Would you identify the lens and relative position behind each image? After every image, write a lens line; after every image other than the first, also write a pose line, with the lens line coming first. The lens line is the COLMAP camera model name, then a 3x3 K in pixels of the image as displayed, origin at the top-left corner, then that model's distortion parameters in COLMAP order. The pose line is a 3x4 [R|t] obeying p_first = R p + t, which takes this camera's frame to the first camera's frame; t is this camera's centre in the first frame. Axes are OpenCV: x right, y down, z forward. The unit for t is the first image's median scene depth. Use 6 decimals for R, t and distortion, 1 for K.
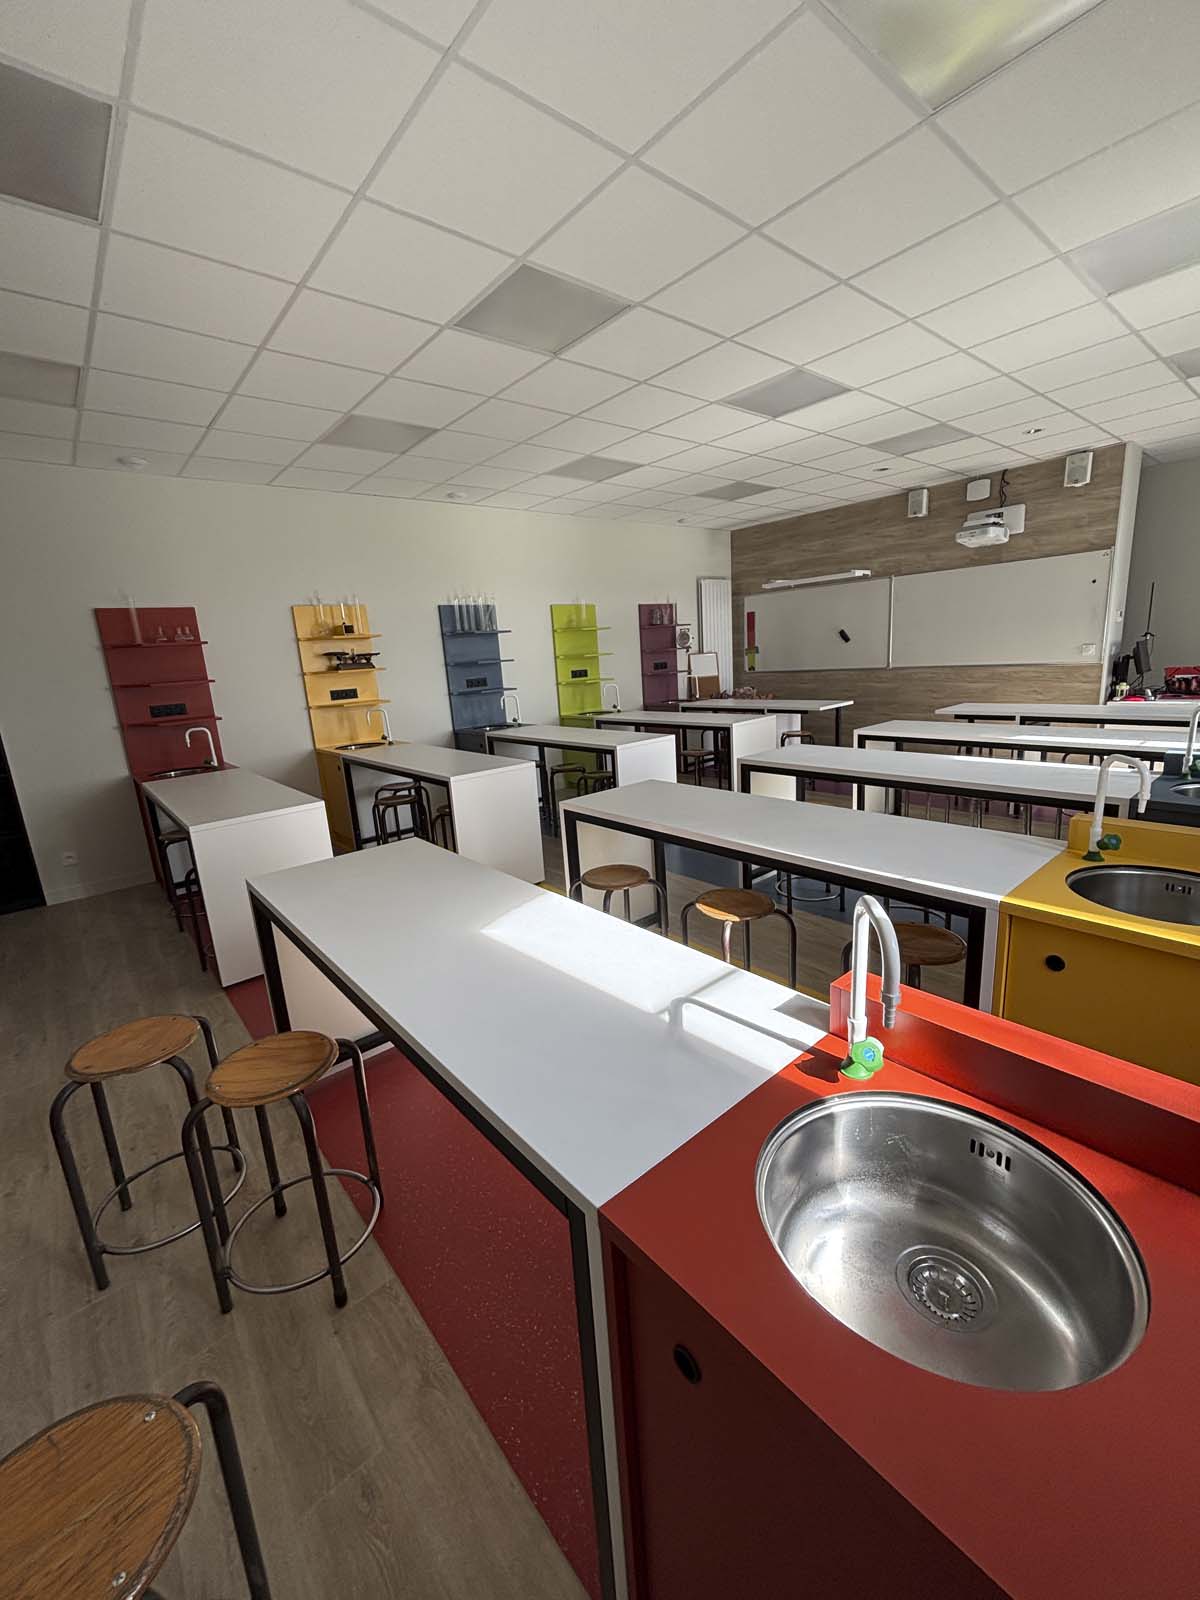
lens RADIAL K [[643.4, 0, 600.0], [0, 643.4, 791.4], [0, 0, 1]] dist [-0.010220, 0.000017]
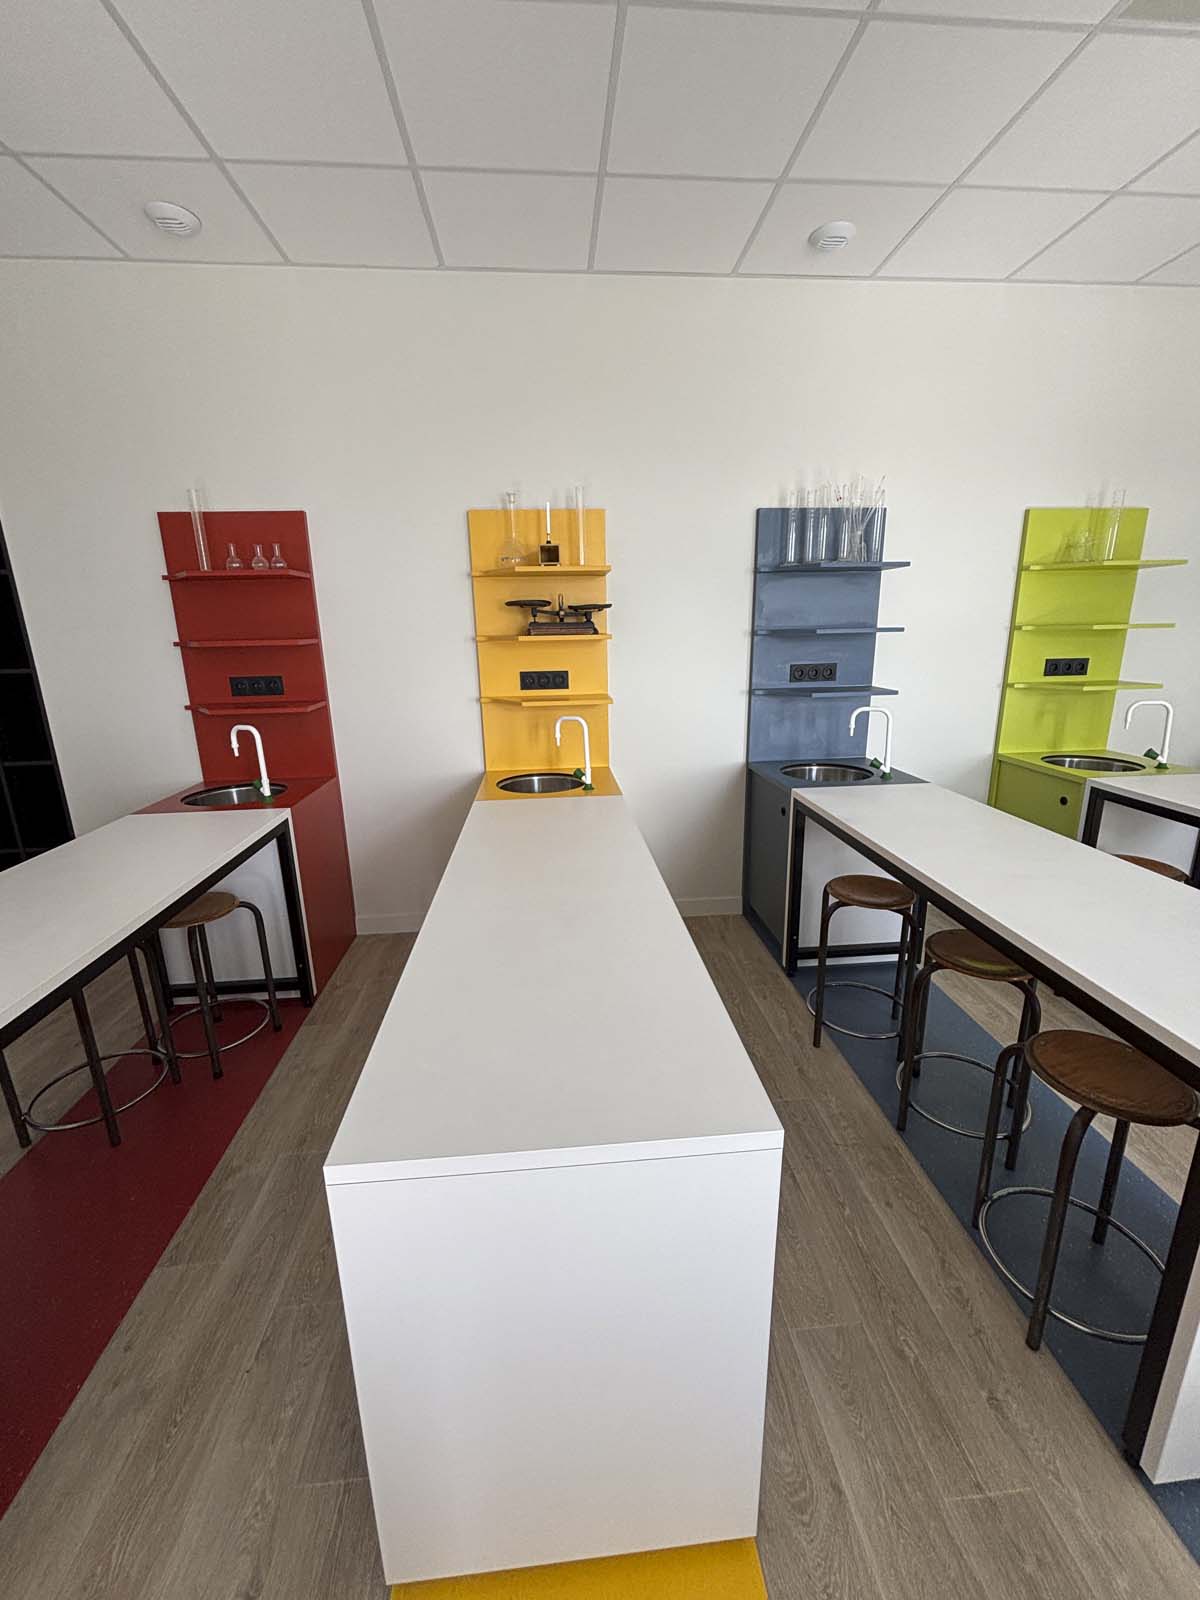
lens RADIAL K [[643.4, 0, 602.6], [0, 643.4, 812.8], [0, 0, 1]] dist [-0.010220, 0.000017]
pose [[0.806943, 0.201780, -0.555092, -0.024631], [-0.154350, 0.979216, 0.131573, -0.091309], [0.570104, -0.020493, 0.821317, 0.440761]]
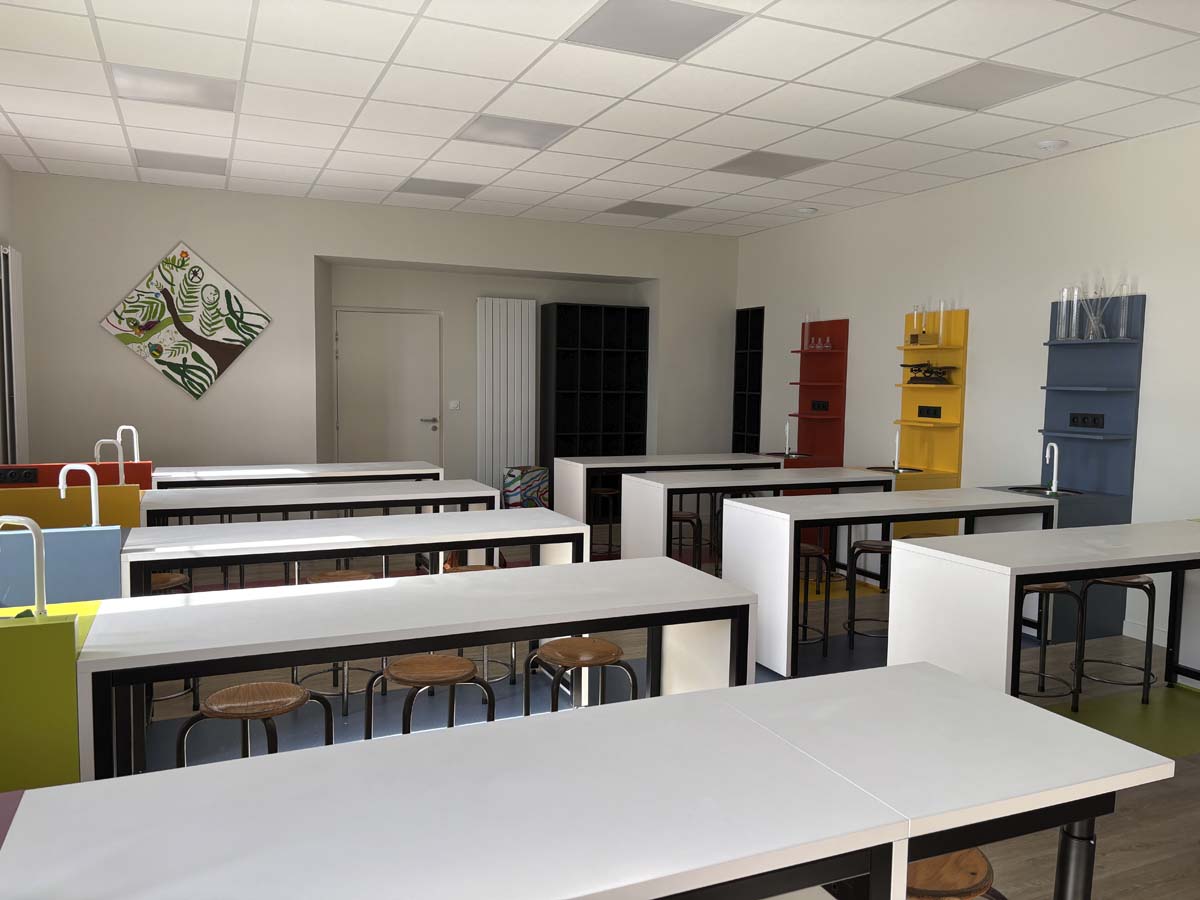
lens RADIAL K [[920.3, 0, 600.7], [0, 920.3, 451.9], [0, 0, 1]] dist [0.026427, -0.010521]
pose [[-0.288243, 0.130188, -0.948666, 0.696840], [-0.206893, 0.958846, 0.194448, -0.189522], [0.934939, 0.252320, -0.249446, 0.692628]]
